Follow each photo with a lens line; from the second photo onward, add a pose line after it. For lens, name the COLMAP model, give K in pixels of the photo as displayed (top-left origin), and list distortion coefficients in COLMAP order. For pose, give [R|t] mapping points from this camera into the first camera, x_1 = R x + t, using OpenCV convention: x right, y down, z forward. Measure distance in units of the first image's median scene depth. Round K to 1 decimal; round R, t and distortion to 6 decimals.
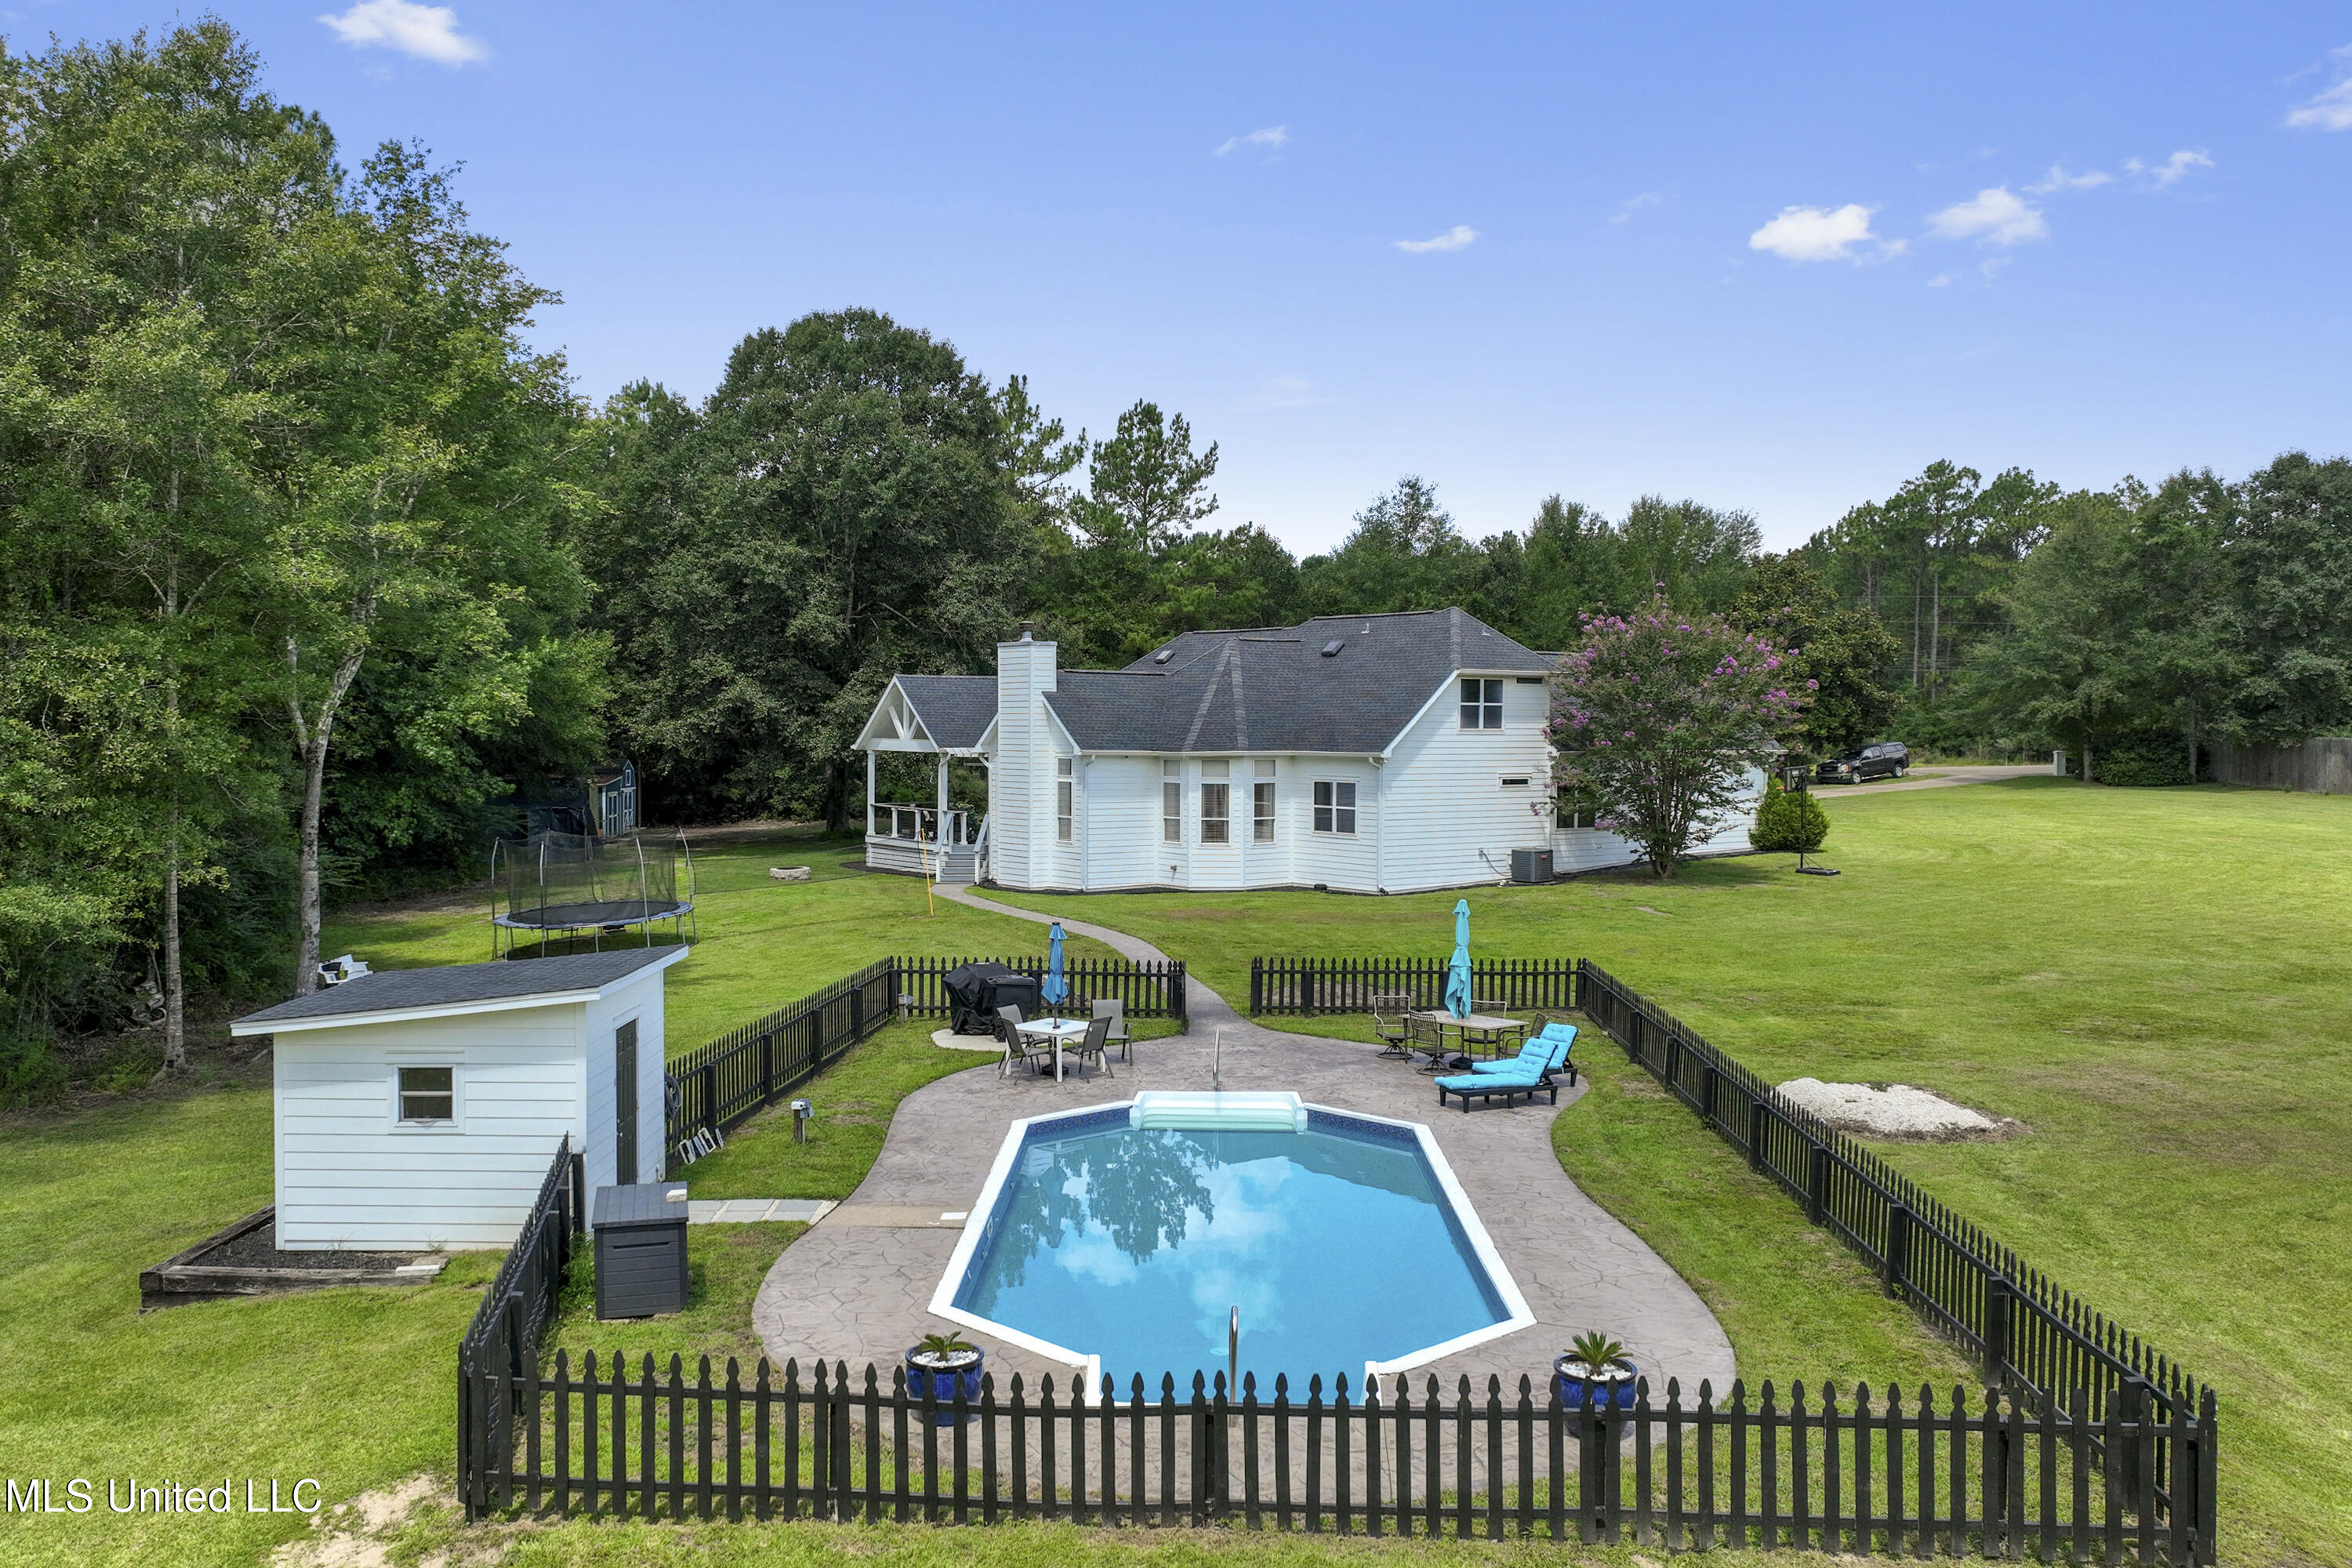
lens RADIAL K [[1808.5, 0, 1144.3], [0, 1808.5, 797.8], [0, 0, 1]] dist [0.008852, -0.008545]
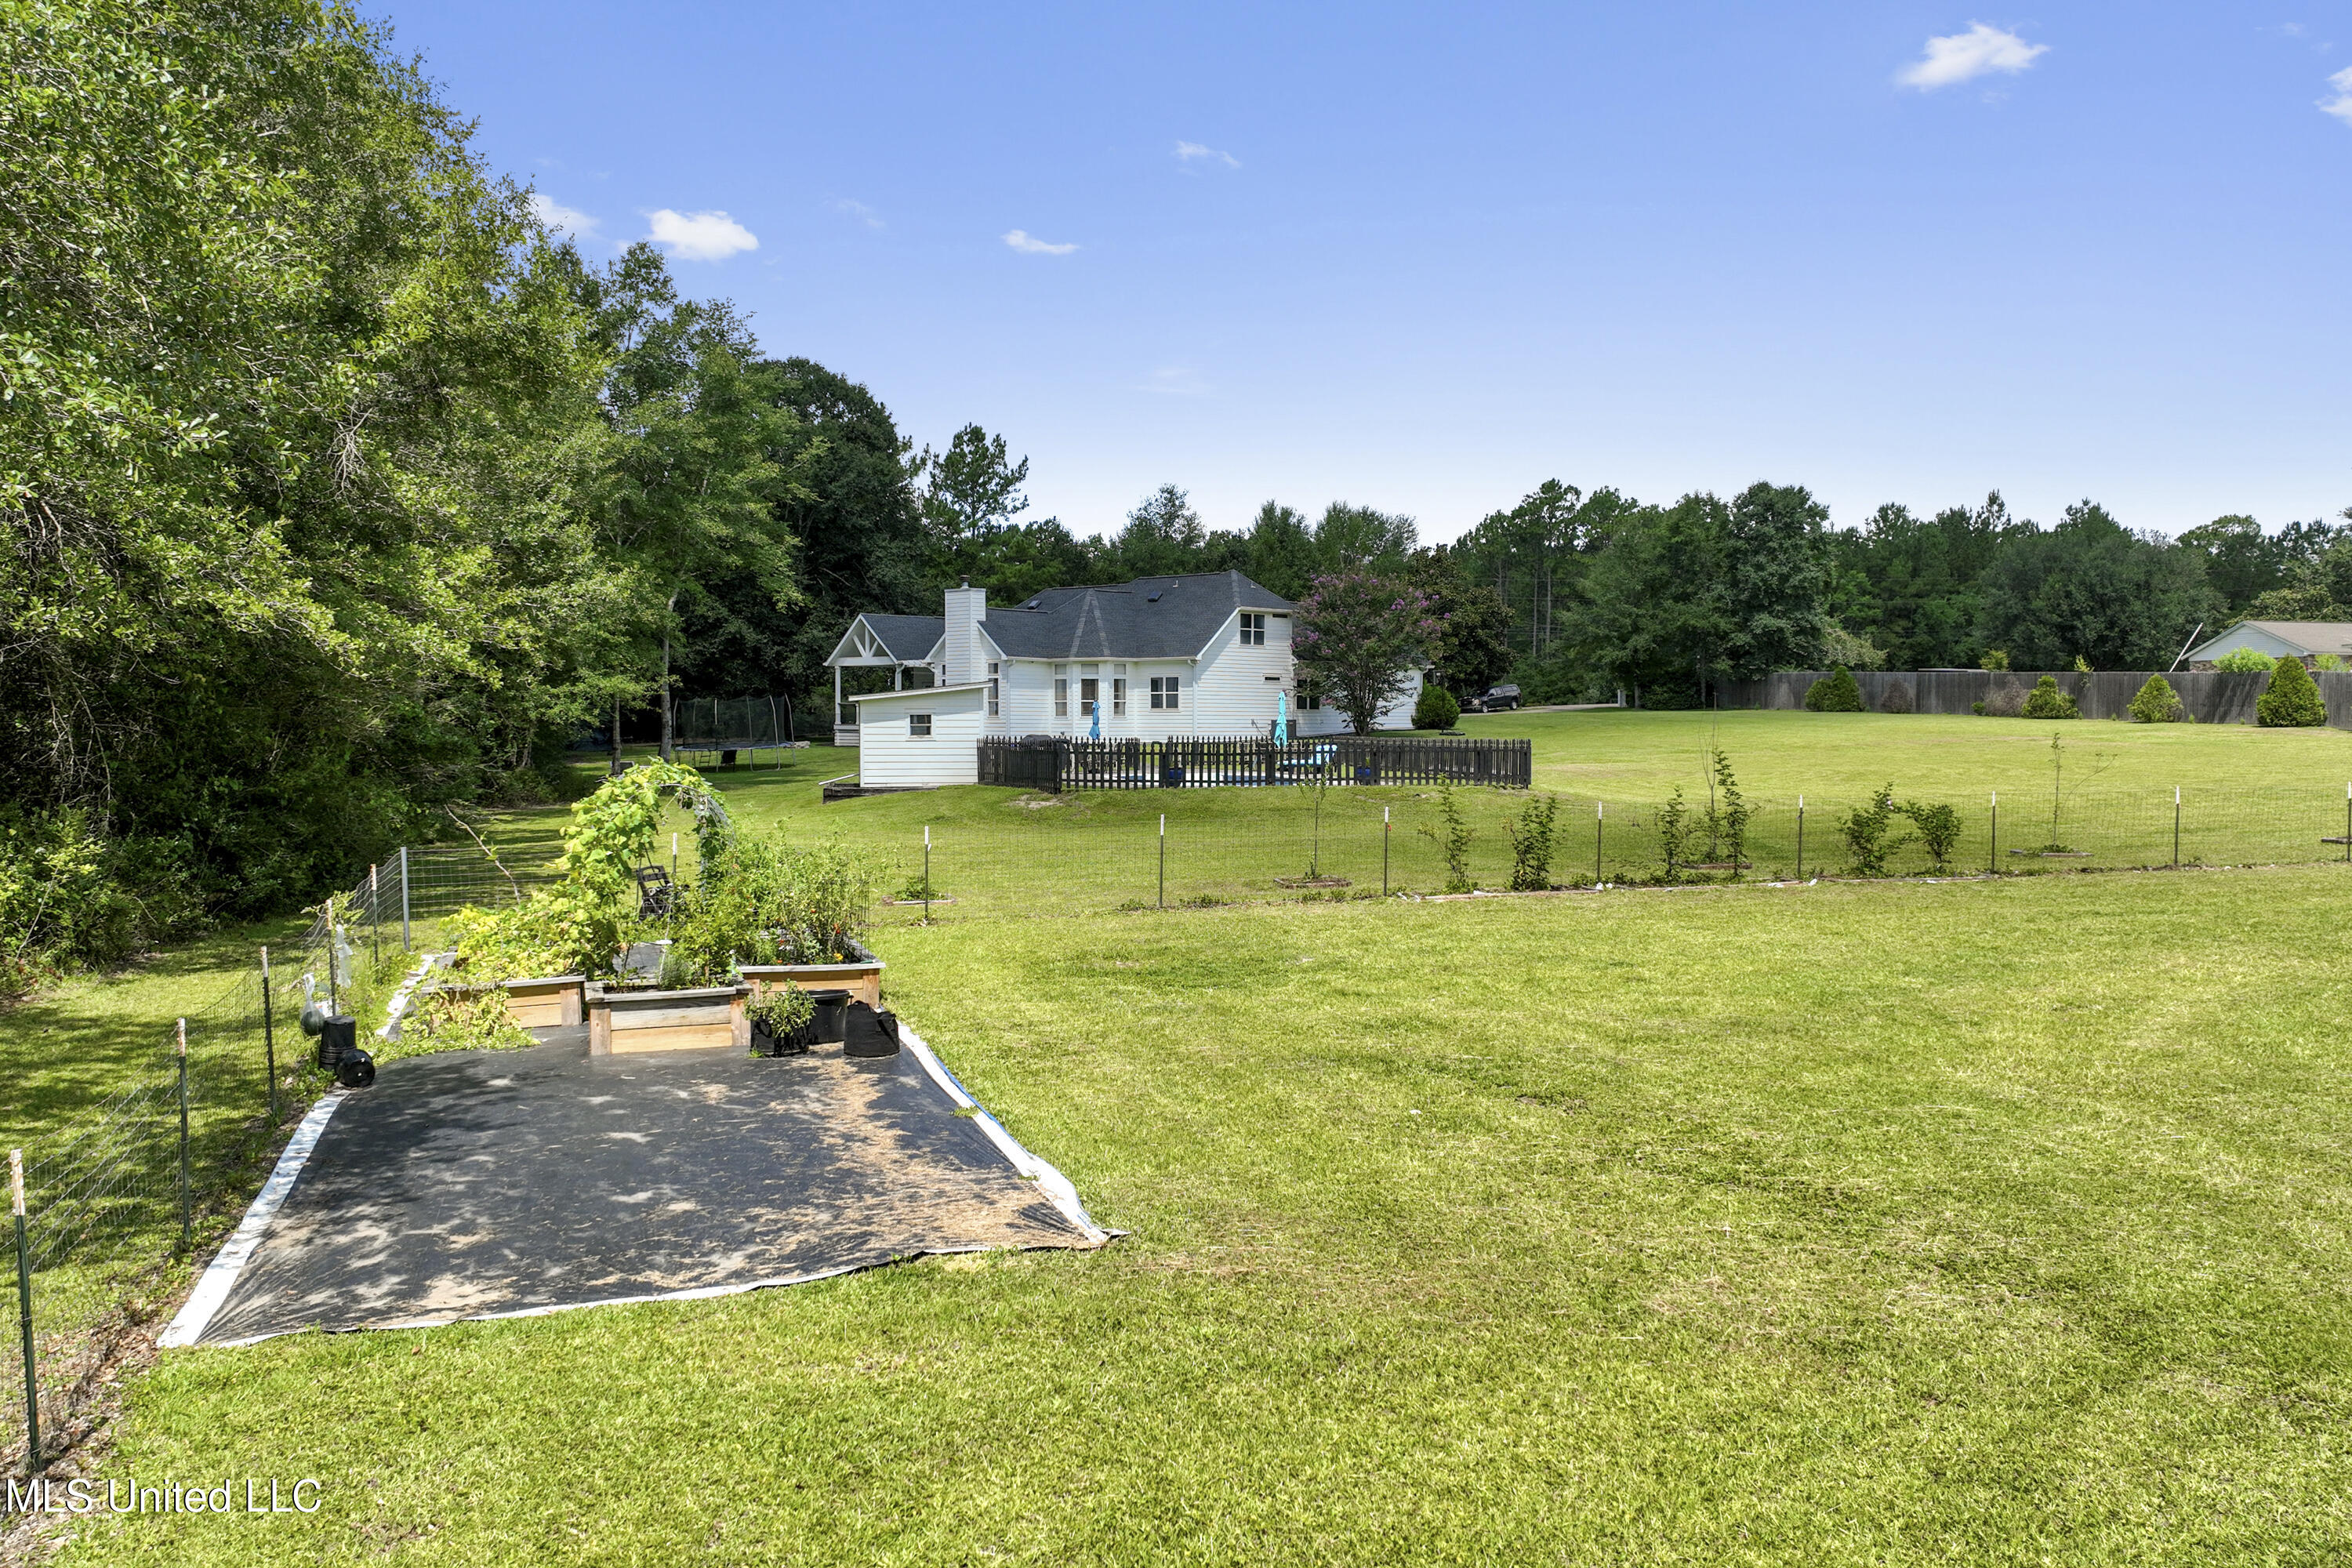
lens RADIAL K [[1601.5, 0, 1176.0], [0, 1601.5, 784.0], [0, 0, 1]] dist [-0.000391, -0.000550]
pose [[0.984365, -0.012574, 0.175693, -0.100185], [0.010512, 0.999865, 0.012657, 0.050450], [-0.175828, -0.010612, 0.984364, -0.297484]]
